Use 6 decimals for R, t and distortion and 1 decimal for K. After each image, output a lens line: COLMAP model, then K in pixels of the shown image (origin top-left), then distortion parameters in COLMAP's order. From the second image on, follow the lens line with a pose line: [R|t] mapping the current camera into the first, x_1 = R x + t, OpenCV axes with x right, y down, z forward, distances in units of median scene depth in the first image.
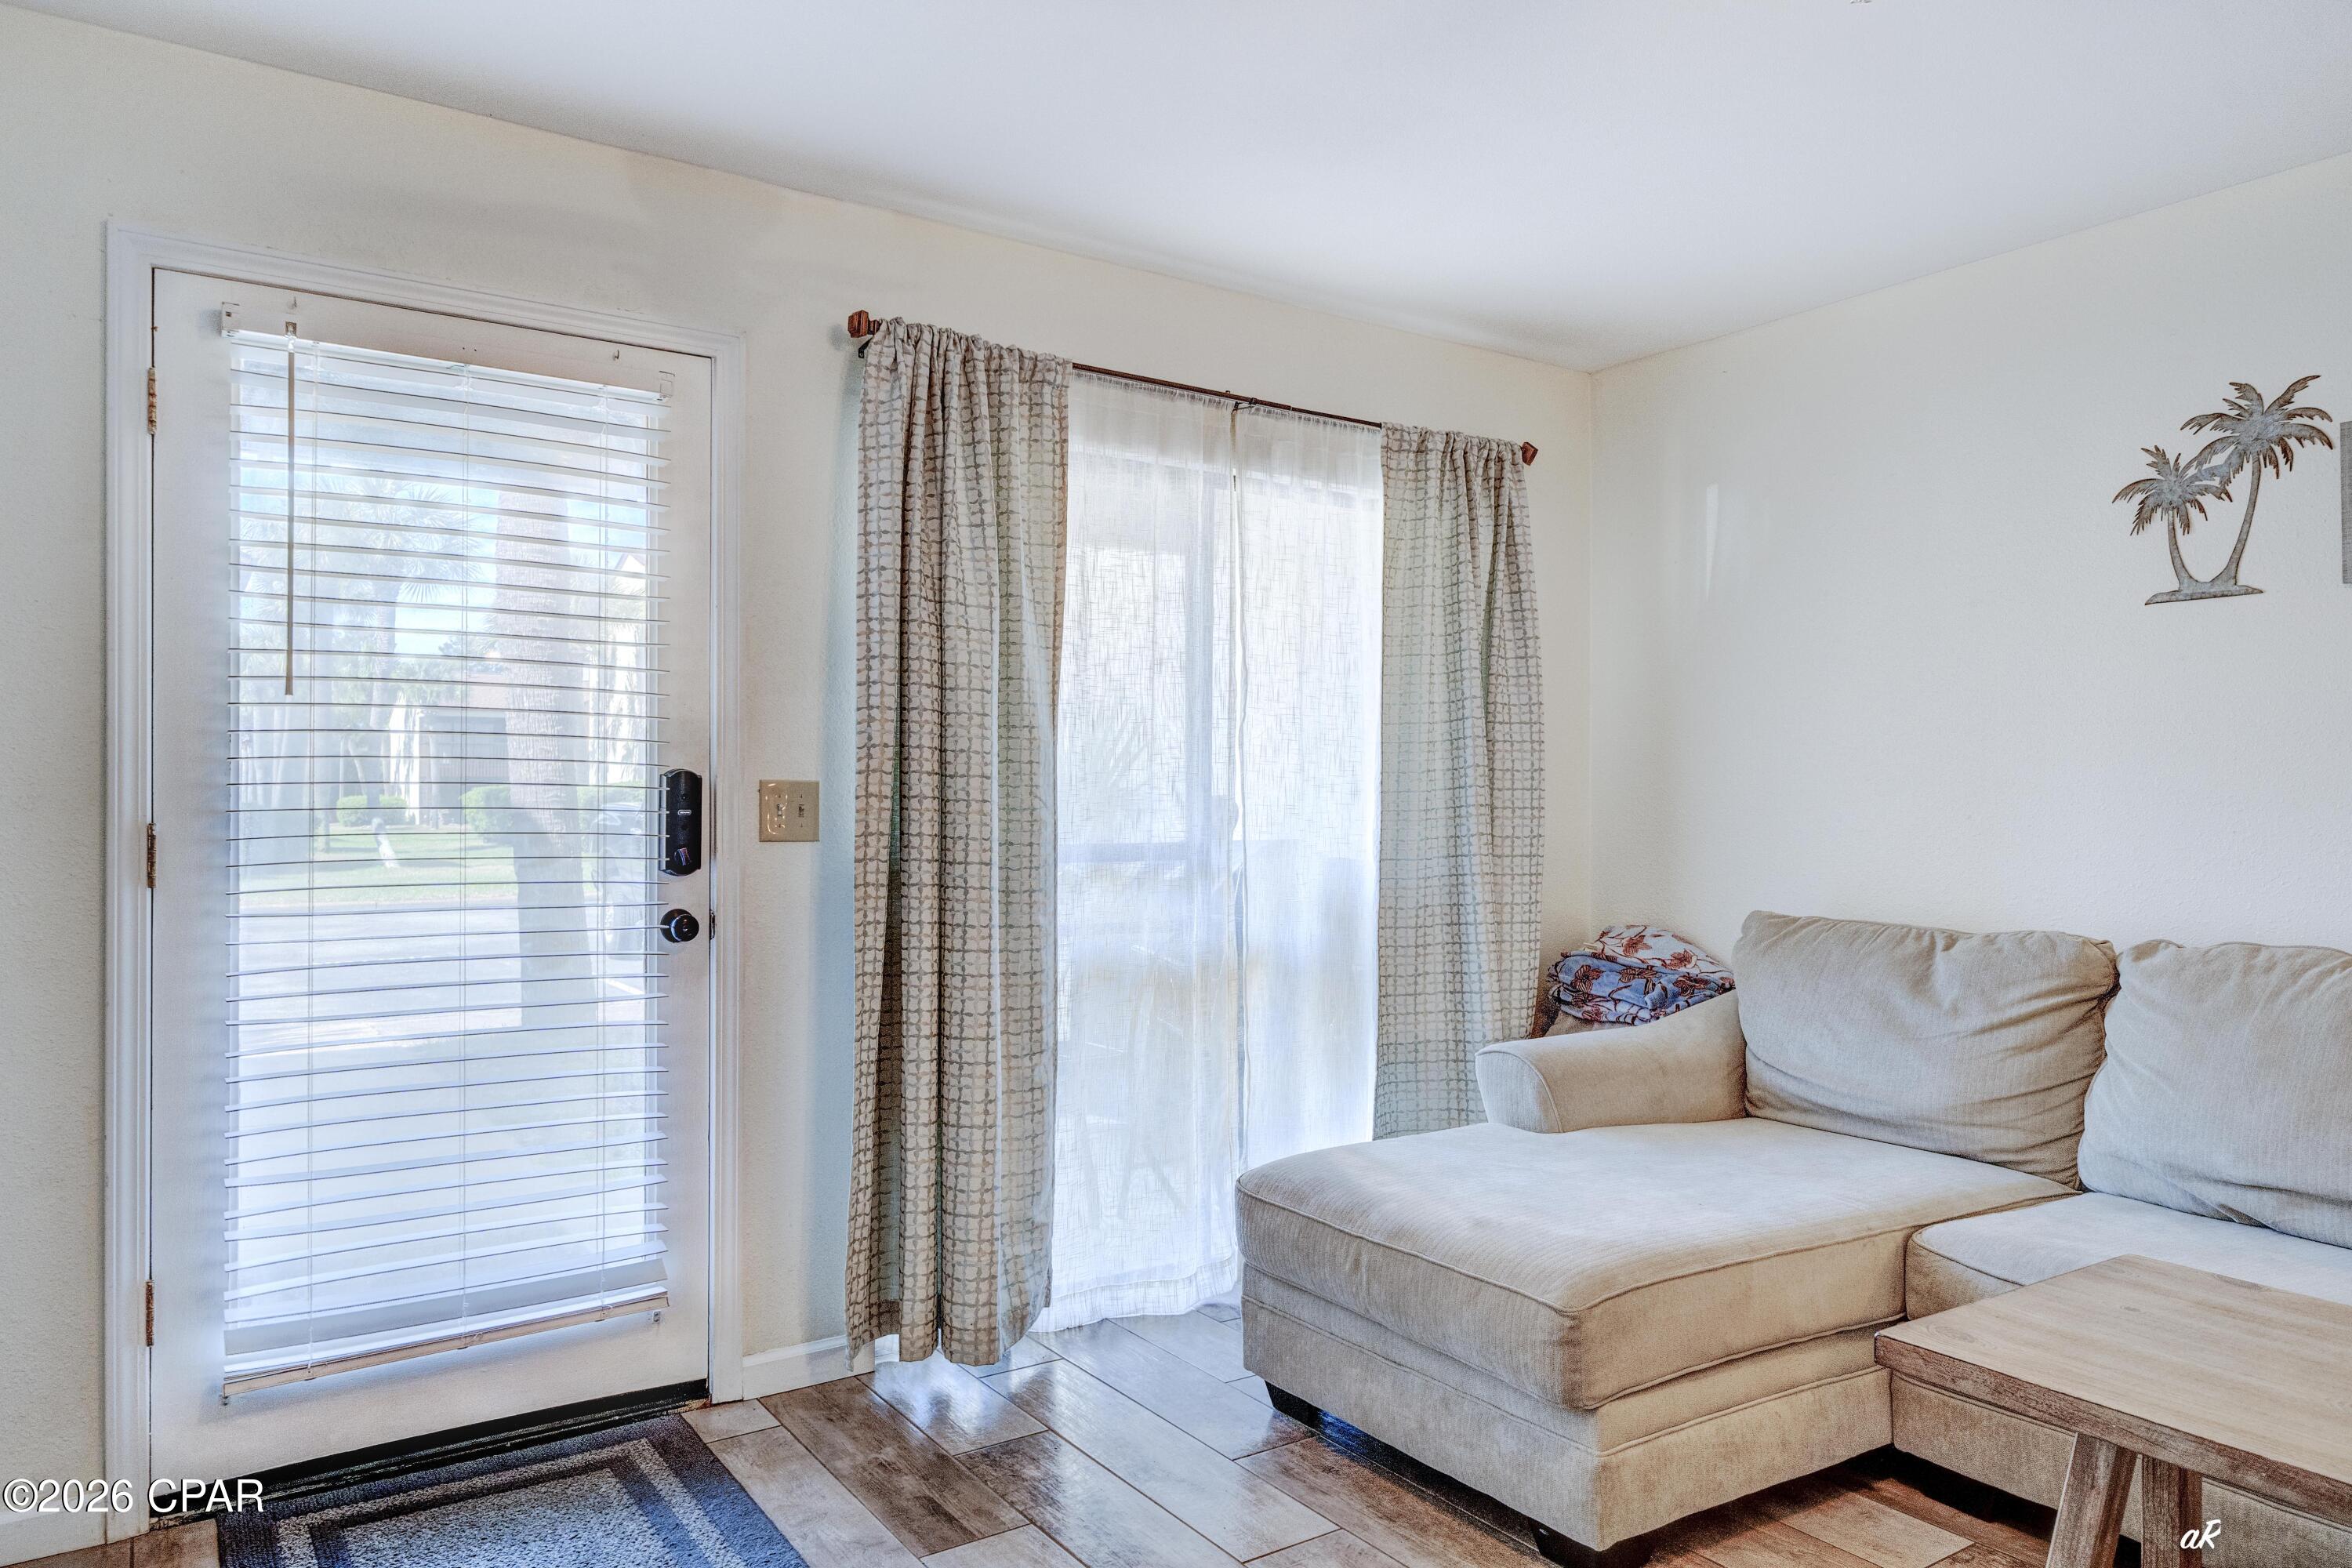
lens RADIAL K [[1530.5, 0, 1173.5], [0, 1530.5, 794.3], [0, 0, 1]] dist [0.004073, -0.000206]
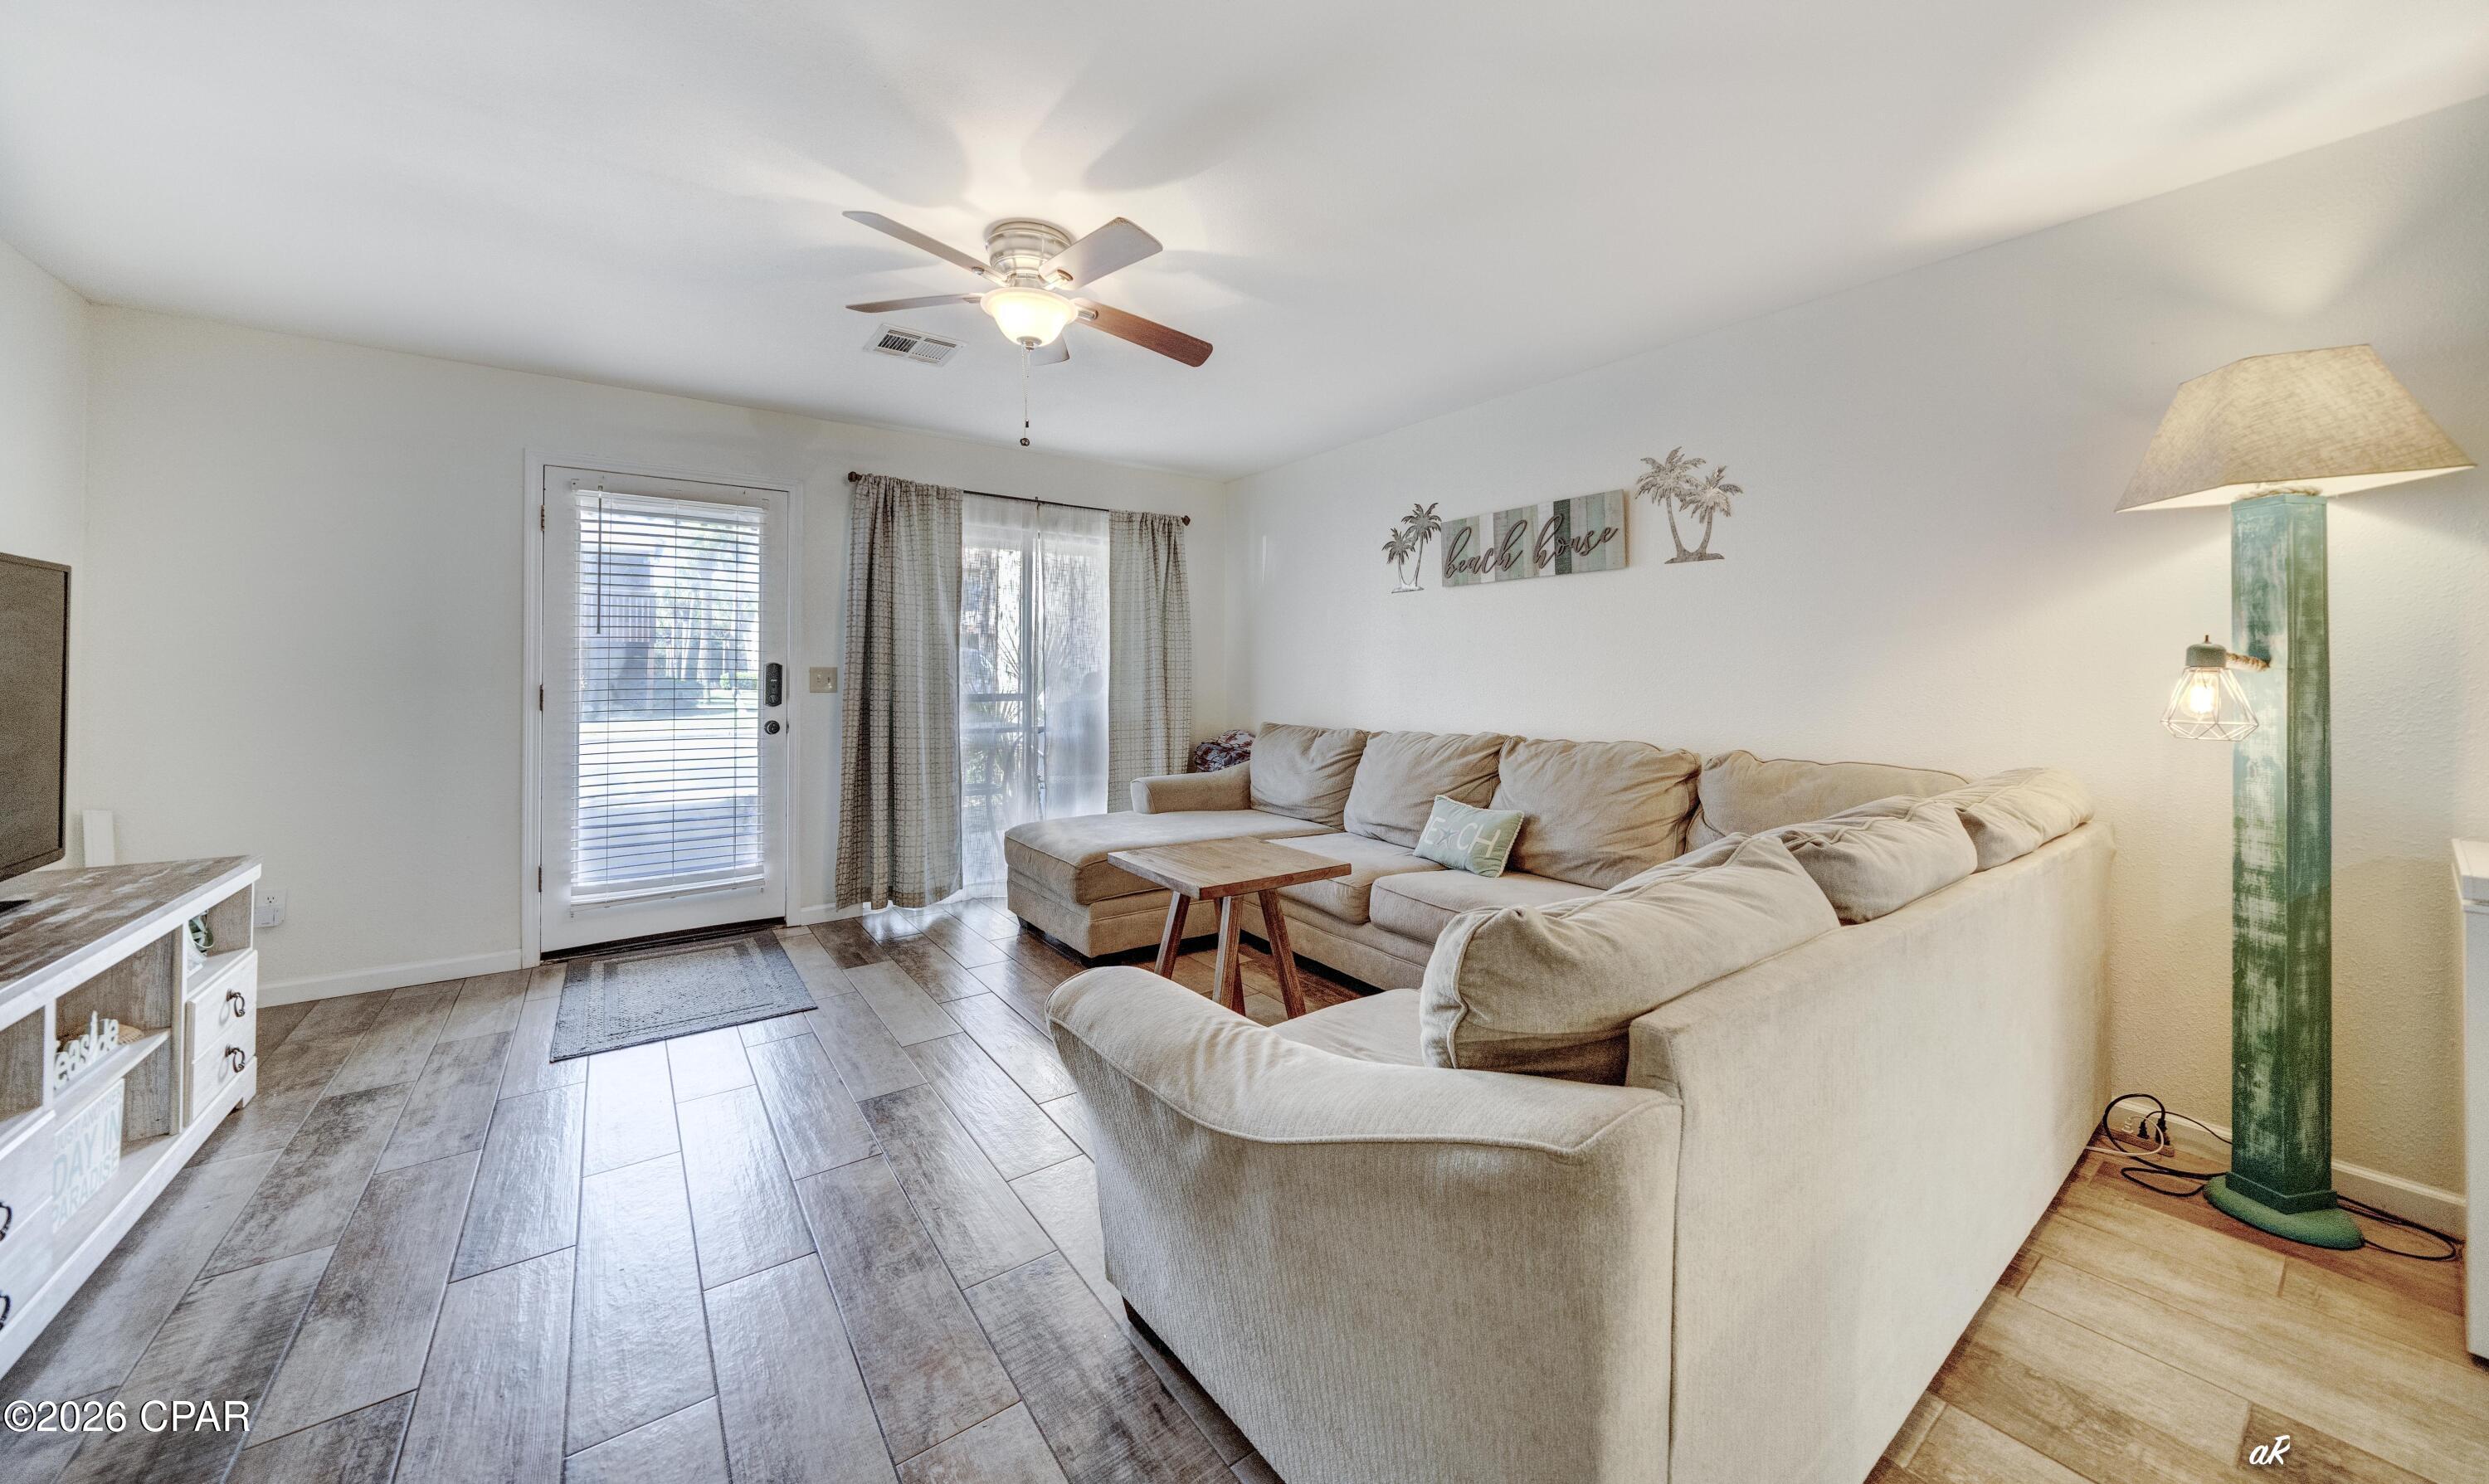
lens RADIAL K [[857.2, 0, 1219.1], [0, 857.2, 657.8], [0, 0, 1]] dist [-0.006448, 0.000749]
pose [[0.999552, -0.001309, 0.029889, 0.320408], [0.001729, 0.999900, -0.014018, -0.002754], [-0.029868, 0.014064, 0.999455, -0.347002]]
